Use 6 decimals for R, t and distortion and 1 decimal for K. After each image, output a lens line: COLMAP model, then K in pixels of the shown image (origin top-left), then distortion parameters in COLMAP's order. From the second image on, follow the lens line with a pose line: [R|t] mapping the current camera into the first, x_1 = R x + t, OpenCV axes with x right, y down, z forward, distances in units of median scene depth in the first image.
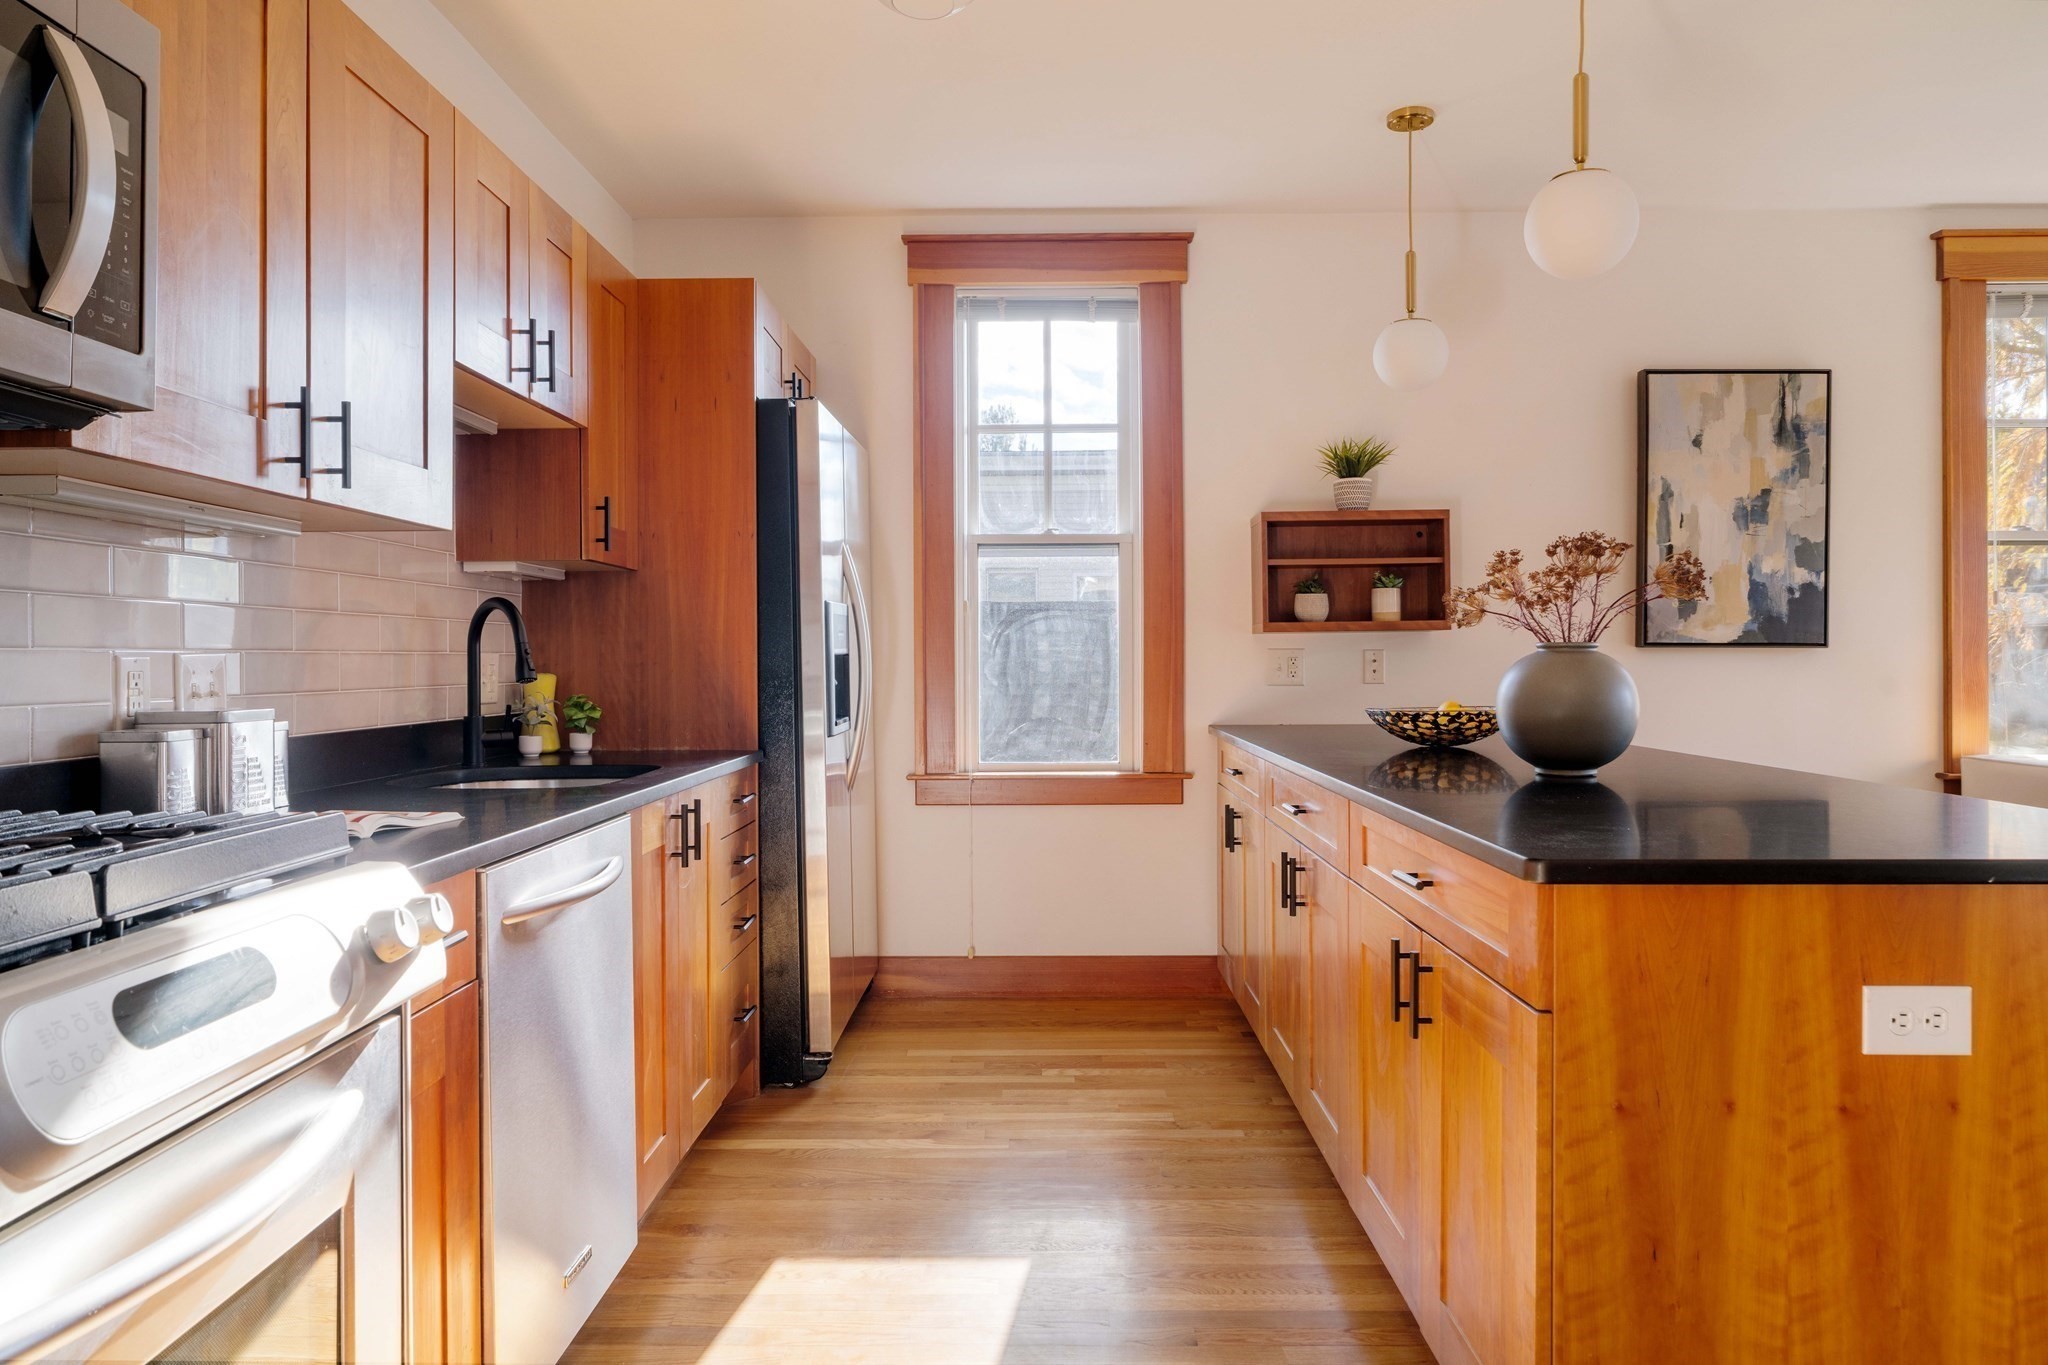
lens RADIAL K [[1291.7, 0, 1013.8], [0, 1291.7, 654.6], [0, 0, 1]] dist [-0.000403, 0.002680]
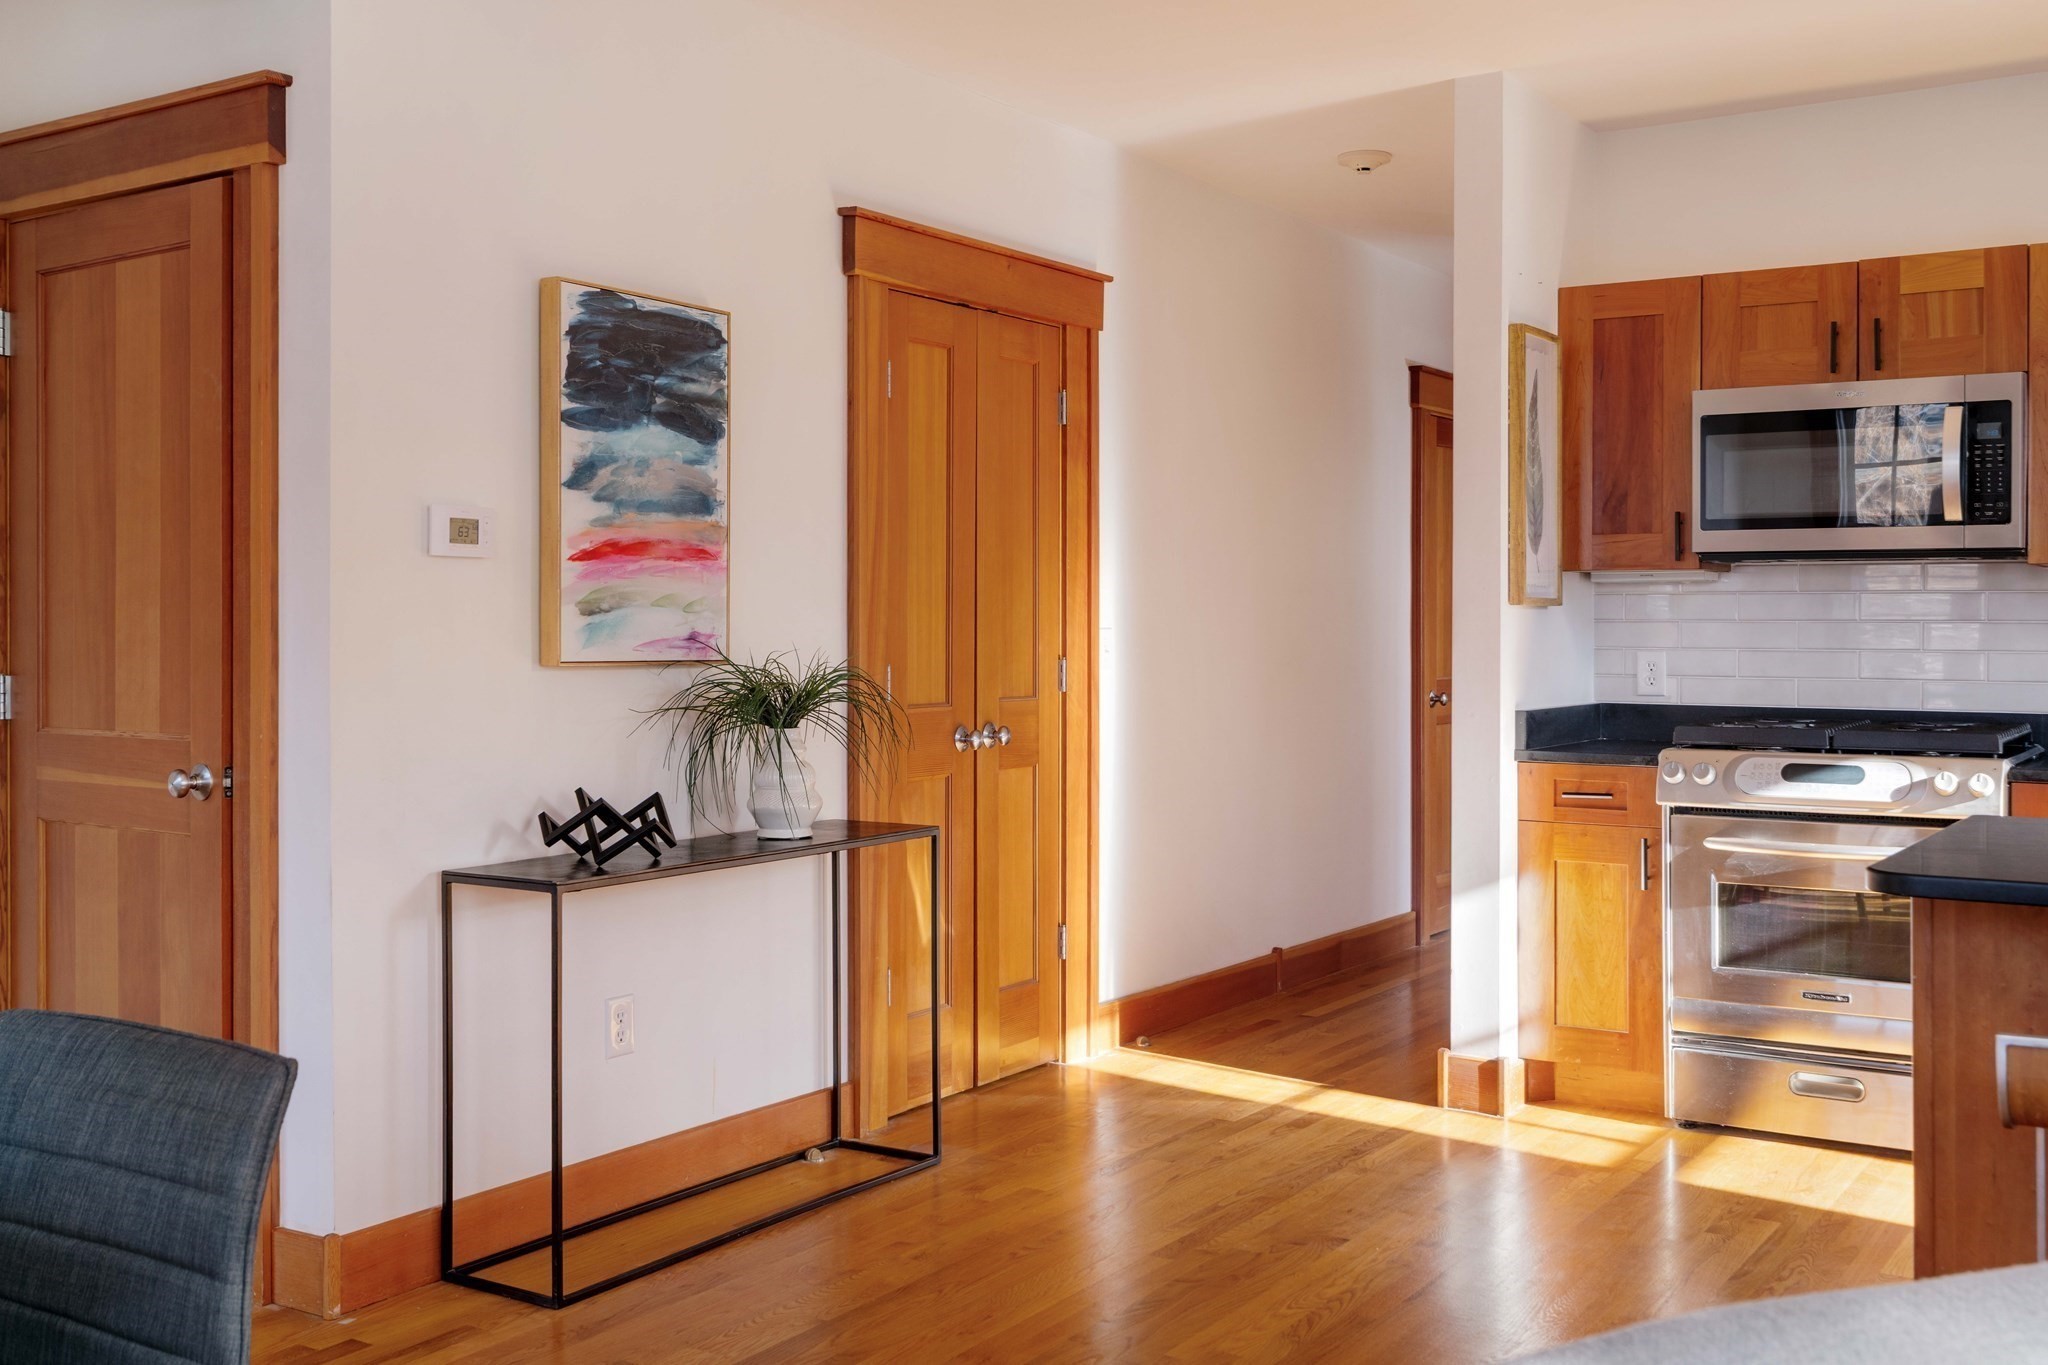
lens RADIAL K [[2024.0, 0, 1023.3], [0, 2024.0, 632.2], [0, 0, 1]] dist [0.010049, -0.004010]
pose [[-0.536025, 0.005294, -0.844186, 1.027074], [0.001728, 0.999985, 0.005173, -0.021797], [0.844201, 0.001314, -0.536026, 0.461315]]
